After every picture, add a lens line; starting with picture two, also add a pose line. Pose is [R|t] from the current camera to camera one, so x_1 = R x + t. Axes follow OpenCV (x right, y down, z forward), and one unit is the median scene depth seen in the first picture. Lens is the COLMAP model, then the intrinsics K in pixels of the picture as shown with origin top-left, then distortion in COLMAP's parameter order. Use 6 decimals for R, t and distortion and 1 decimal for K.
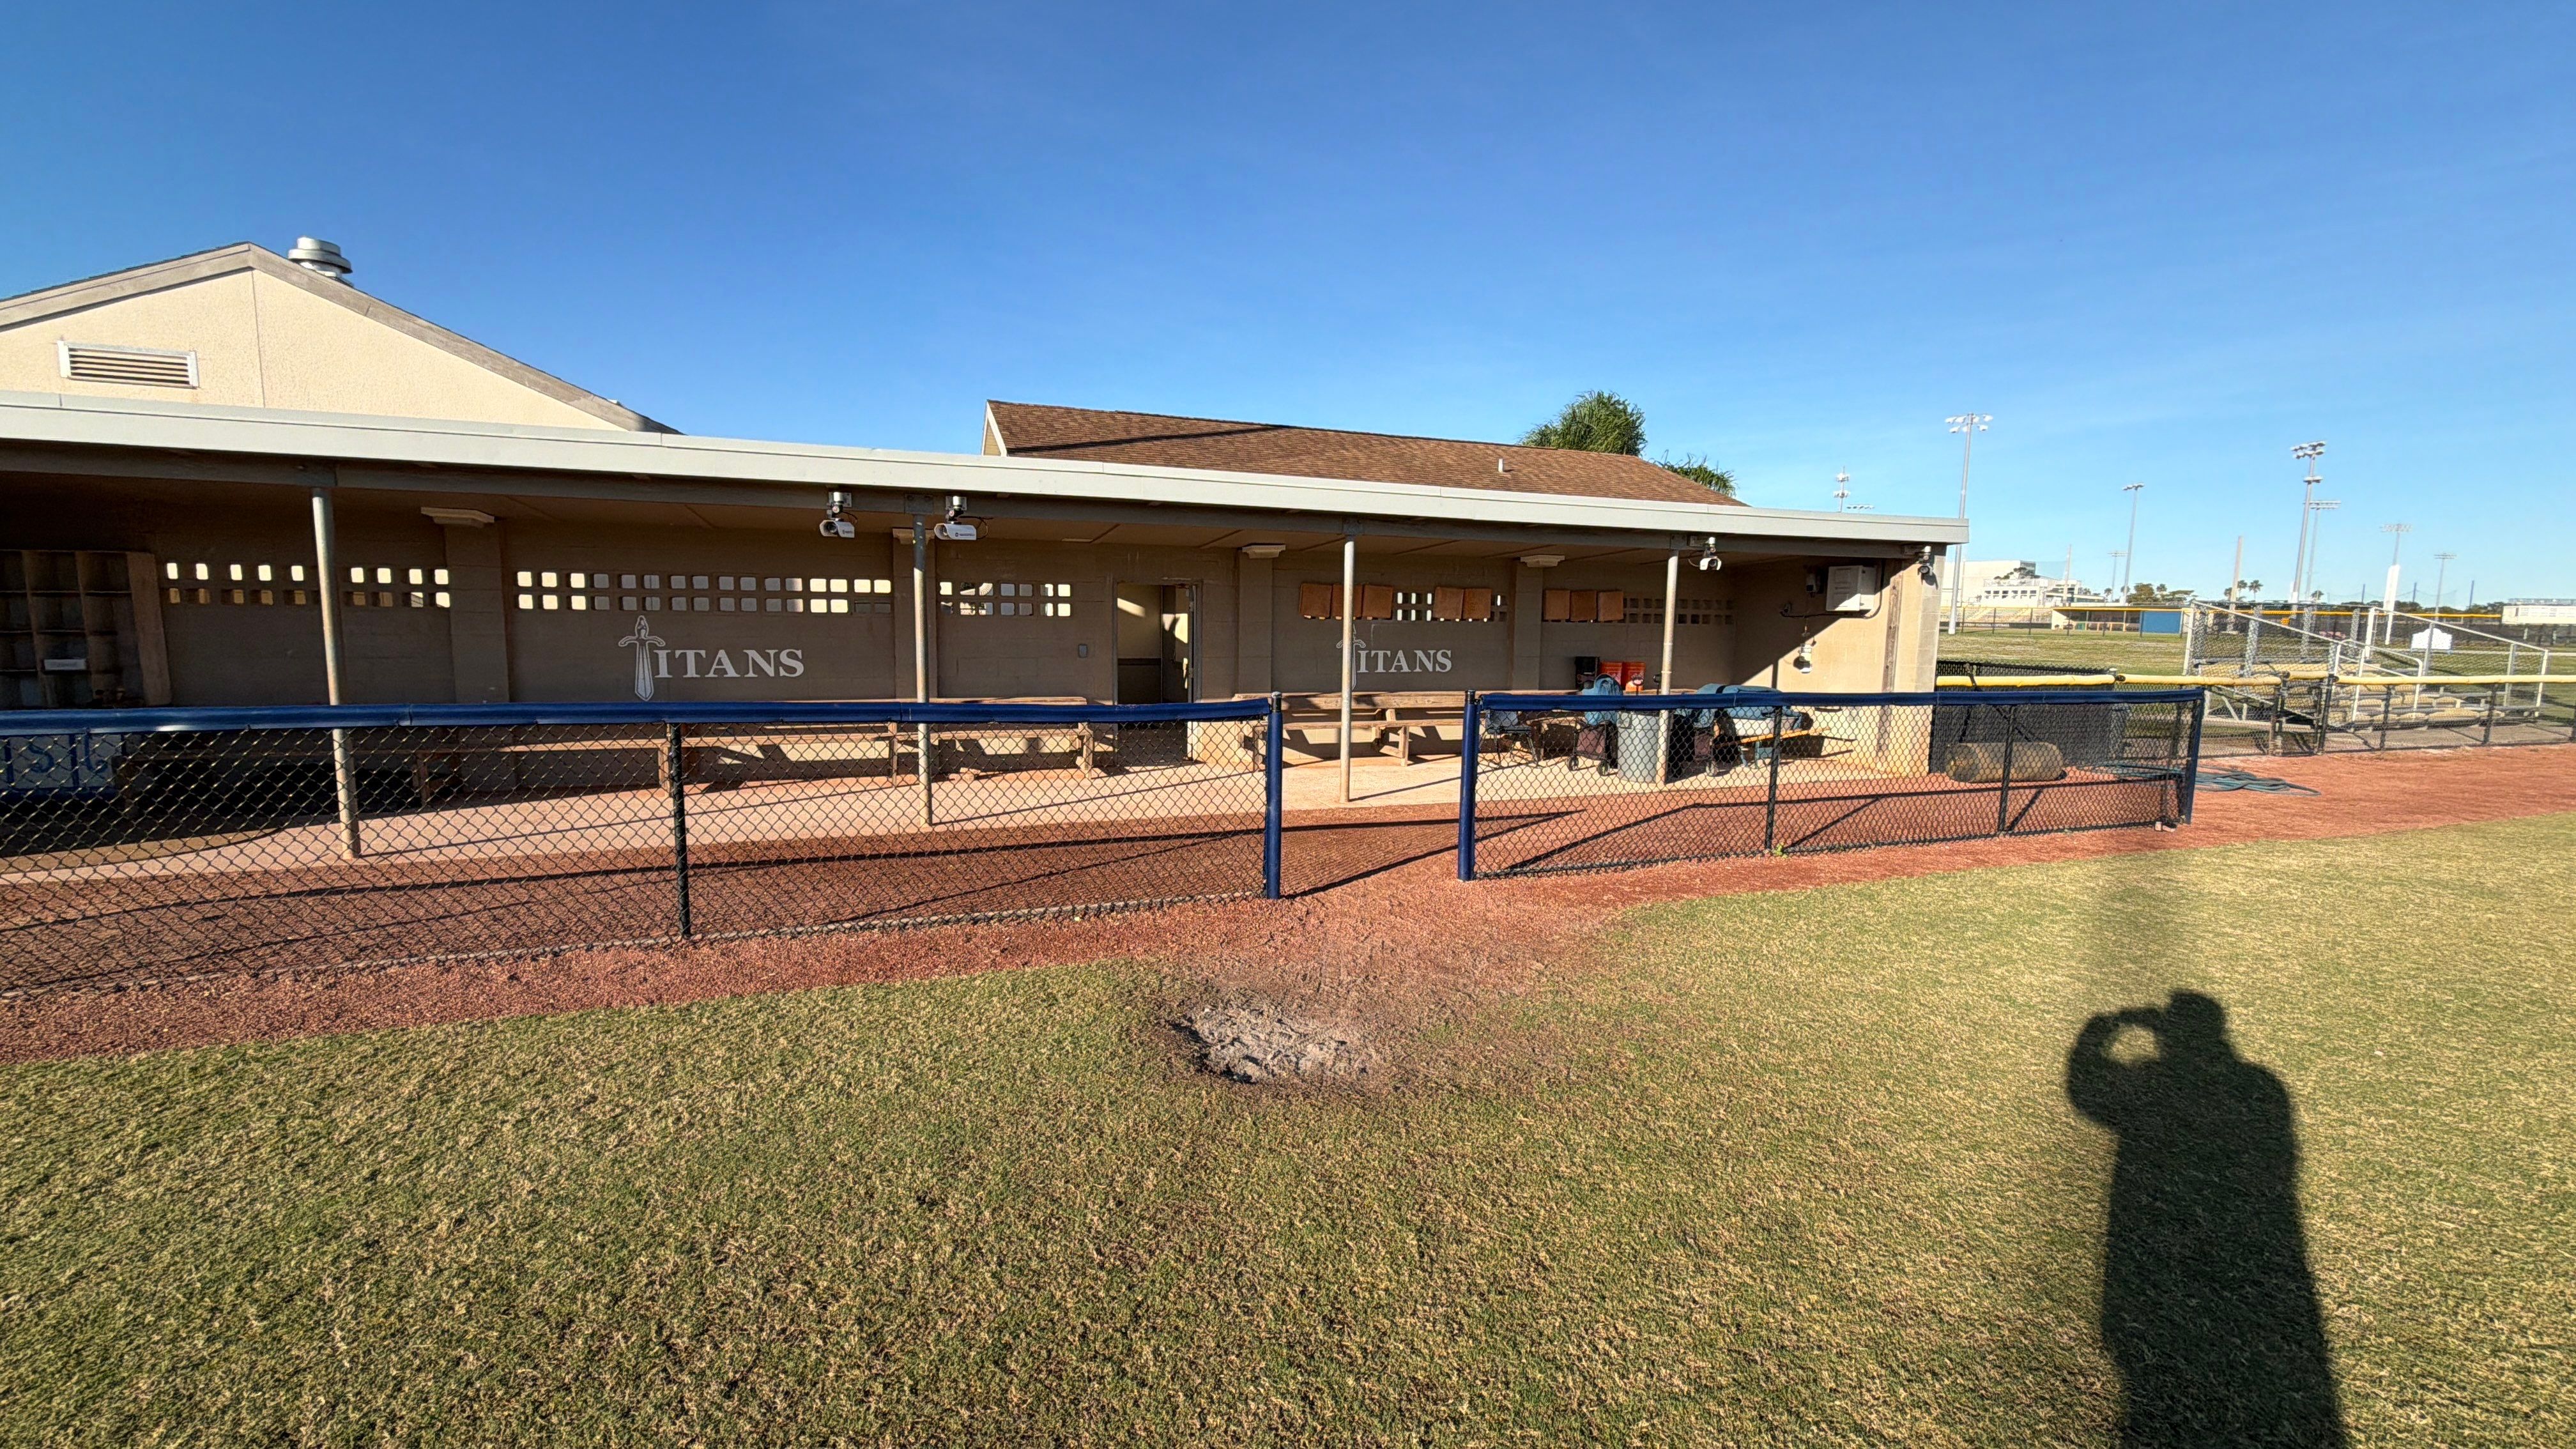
lens RADIAL K [[1022.4, 0, 1288.7], [0, 1022.4, 726.6], [0, 0, 1]] dist [-0.001473, -0.000046]
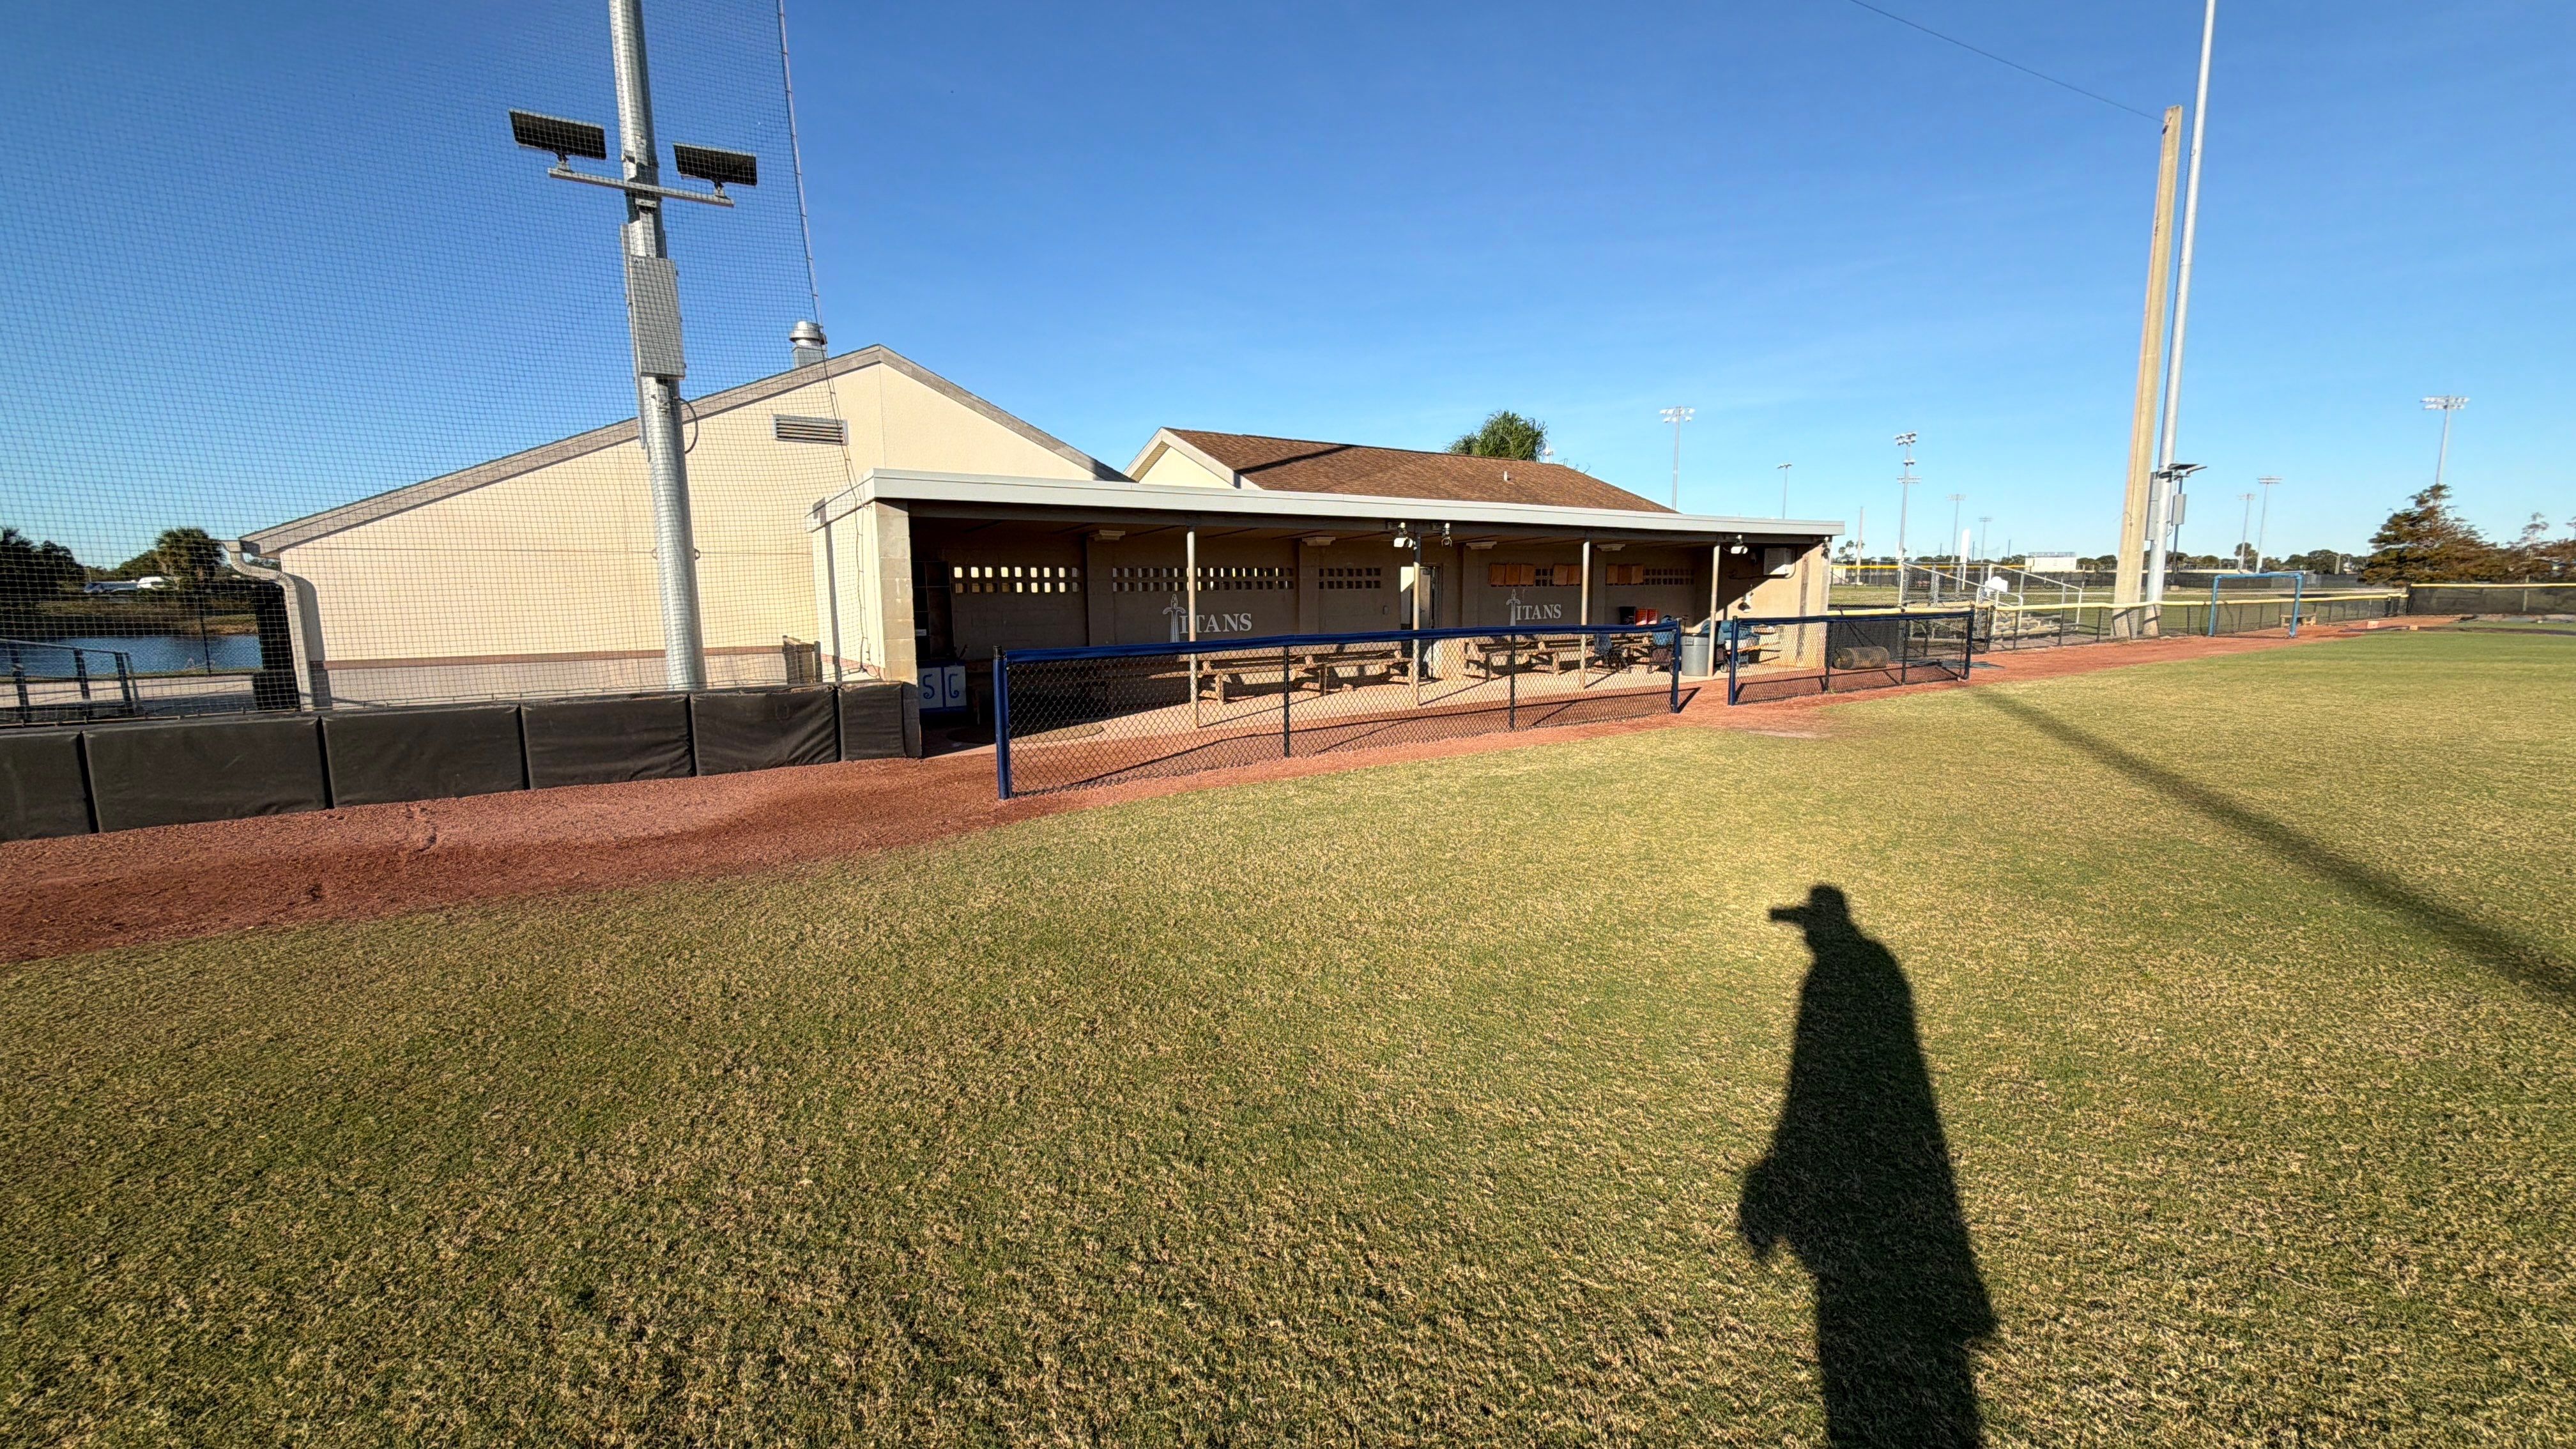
lens RADIAL K [[1022.4, 0, 1280.8], [0, 1022.4, 735.7], [0, 0, 1]] dist [-0.001473, -0.000046]
pose [[0.968602, -0.060064, 0.241254, -0.825404], [0.051290, 0.997780, 0.042489, 0.049225], [-0.243270, -0.028781, 0.969532, -0.557249]]
